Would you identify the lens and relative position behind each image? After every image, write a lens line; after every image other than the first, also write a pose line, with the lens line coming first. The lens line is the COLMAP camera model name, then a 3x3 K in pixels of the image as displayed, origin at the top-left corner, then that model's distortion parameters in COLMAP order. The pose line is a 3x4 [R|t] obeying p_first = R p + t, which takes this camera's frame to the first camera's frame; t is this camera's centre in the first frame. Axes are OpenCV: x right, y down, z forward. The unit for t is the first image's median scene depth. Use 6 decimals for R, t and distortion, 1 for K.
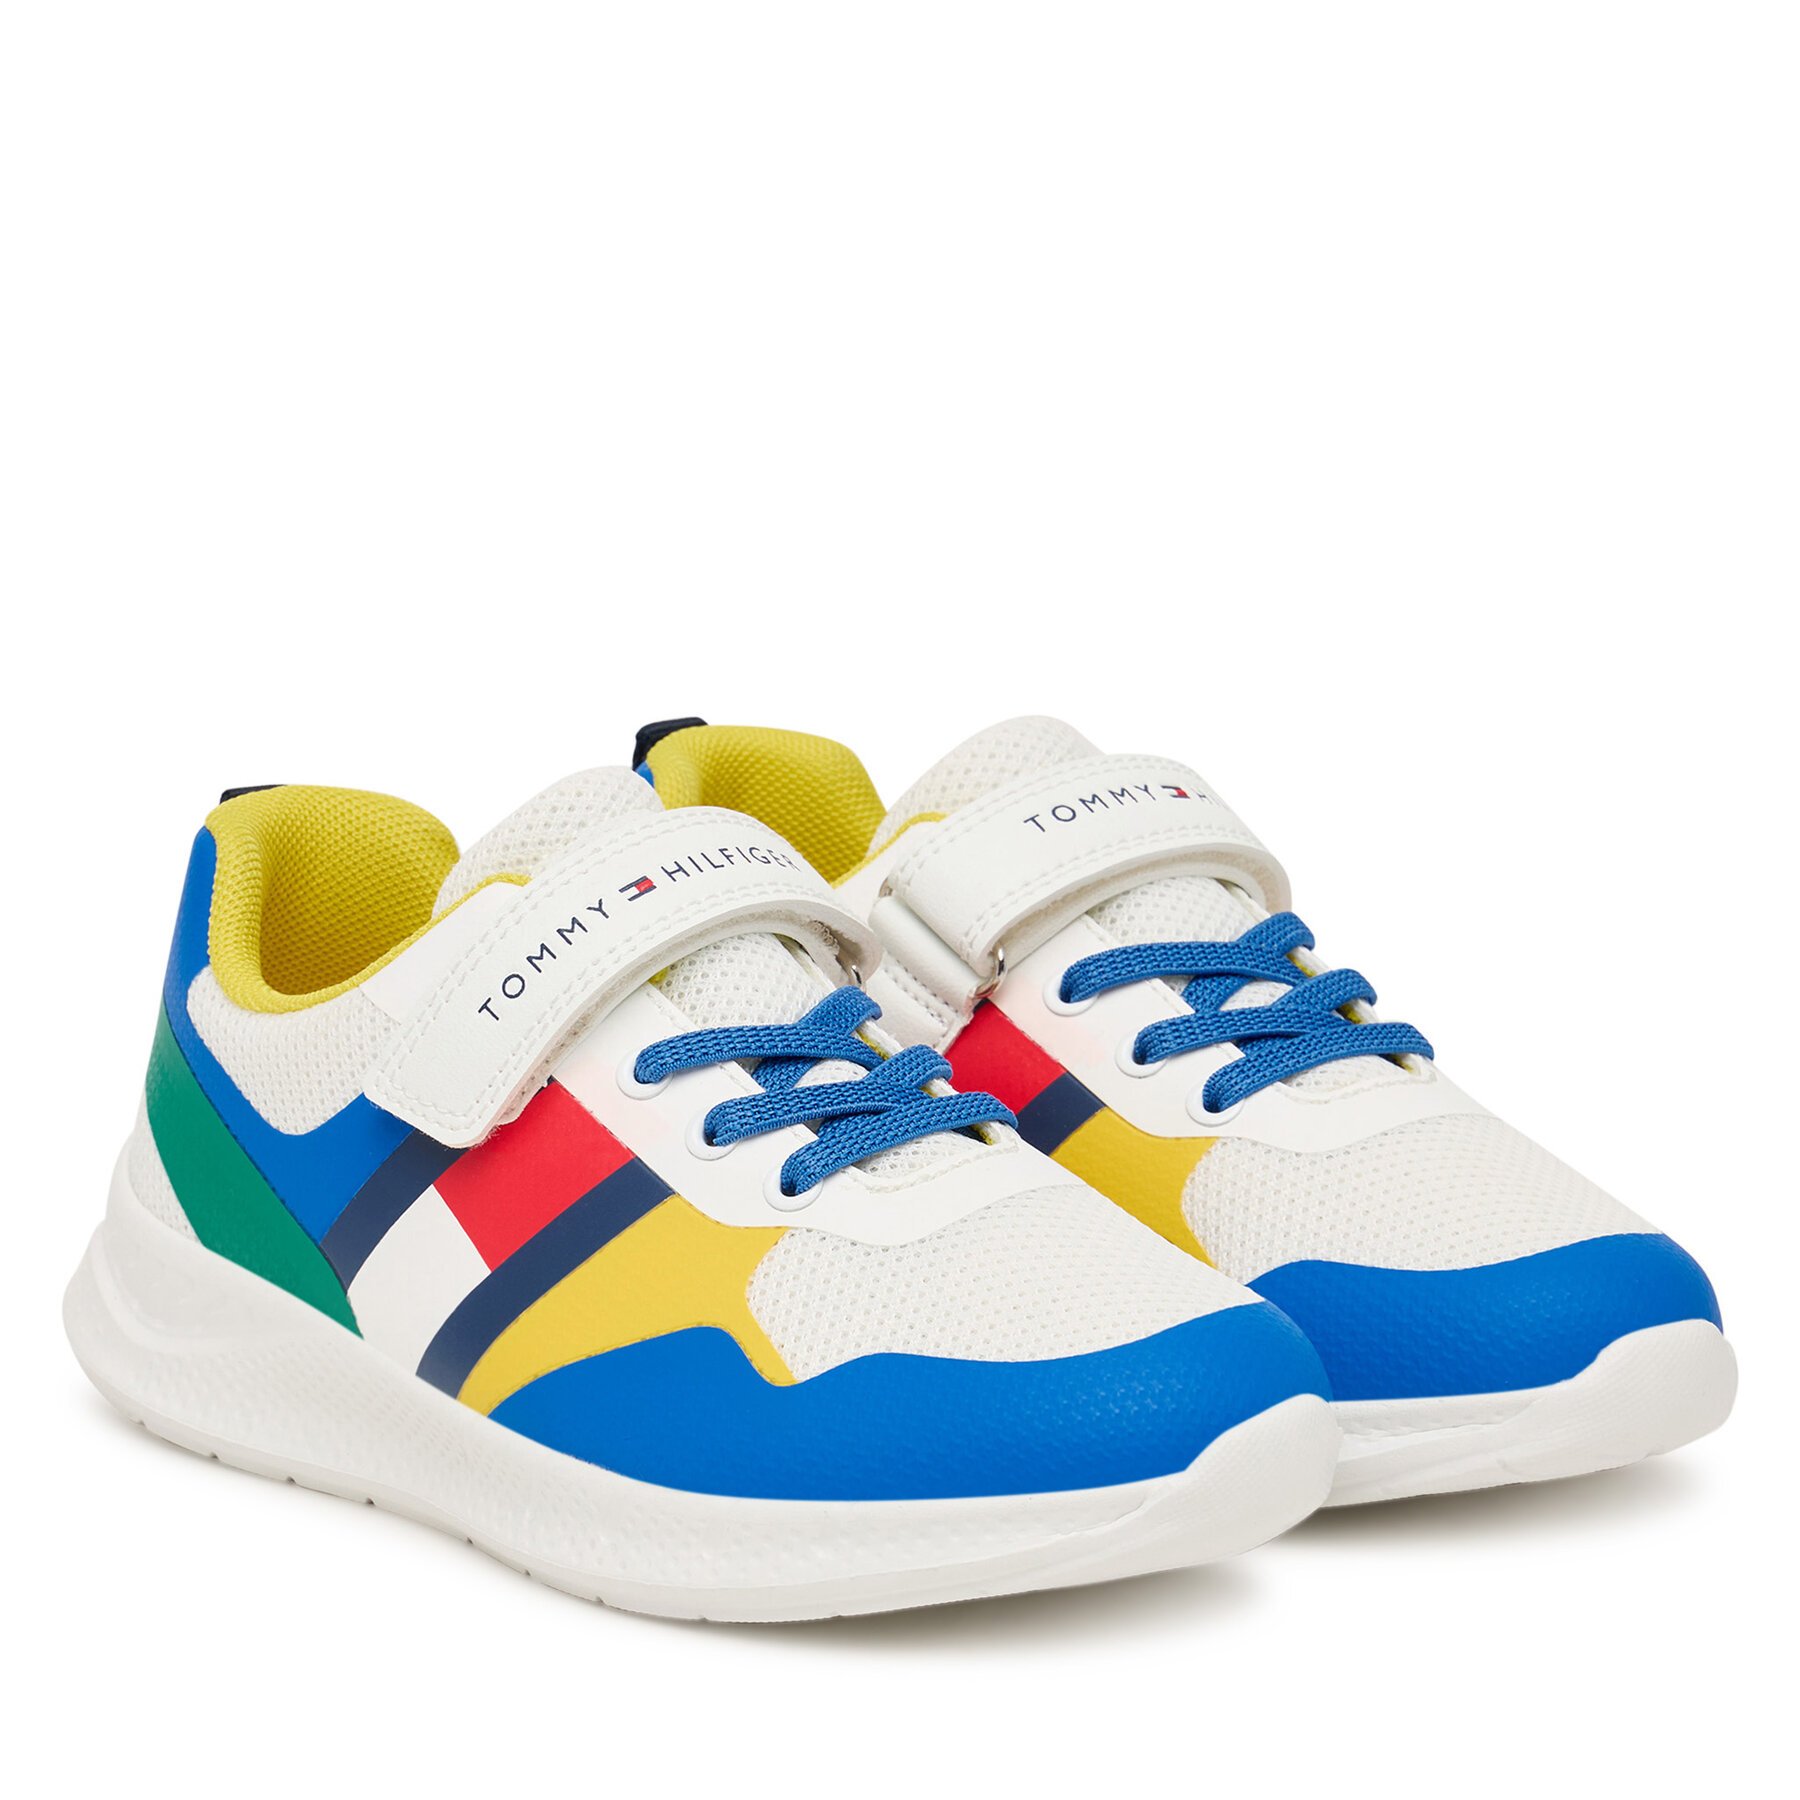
lens RADIAL K [[7289.5, 0, 899.7], [0, 7289.5, 896.8], [0, 0, 1]] dist [-1.027085, 0.000000]
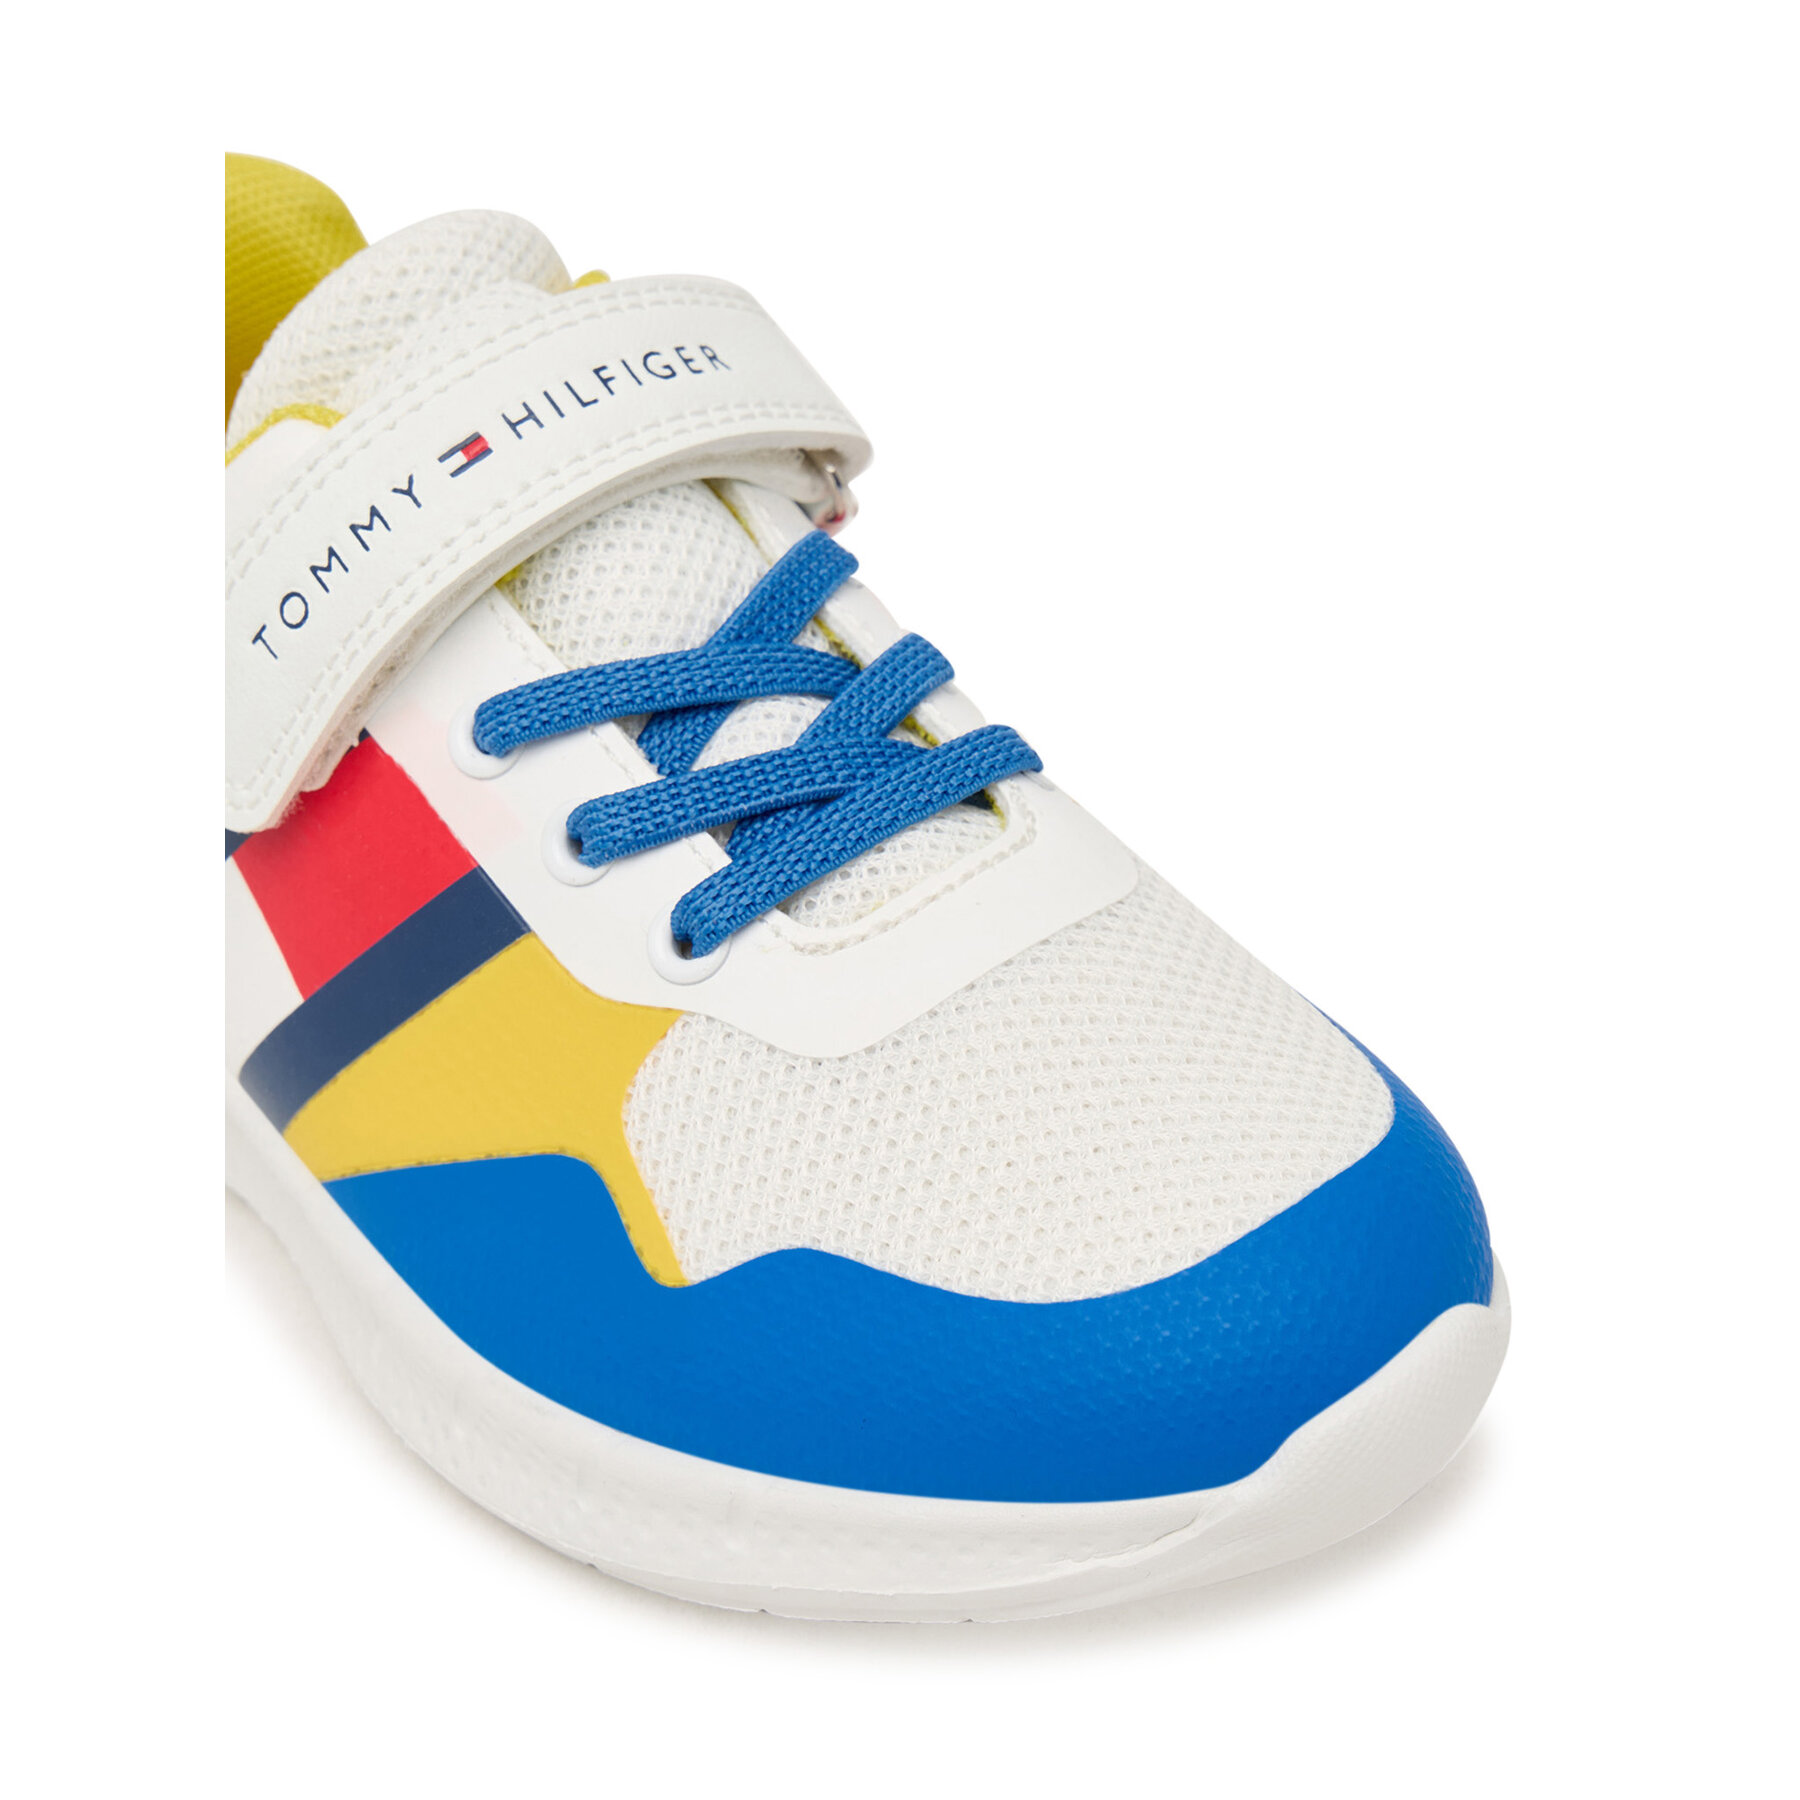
lens RADIAL K [[4087.3, 0, 899.2], [0, 4087.3, 899.8], [0, 0, 1]] dist [-0.097414, 0.000000]
pose [[0.990532, -0.015878, -0.136360, 0.055301], [0.065127, 0.928749, 0.364944, -0.098855], [0.120850, -0.370369, 0.920990, 0.643025]]
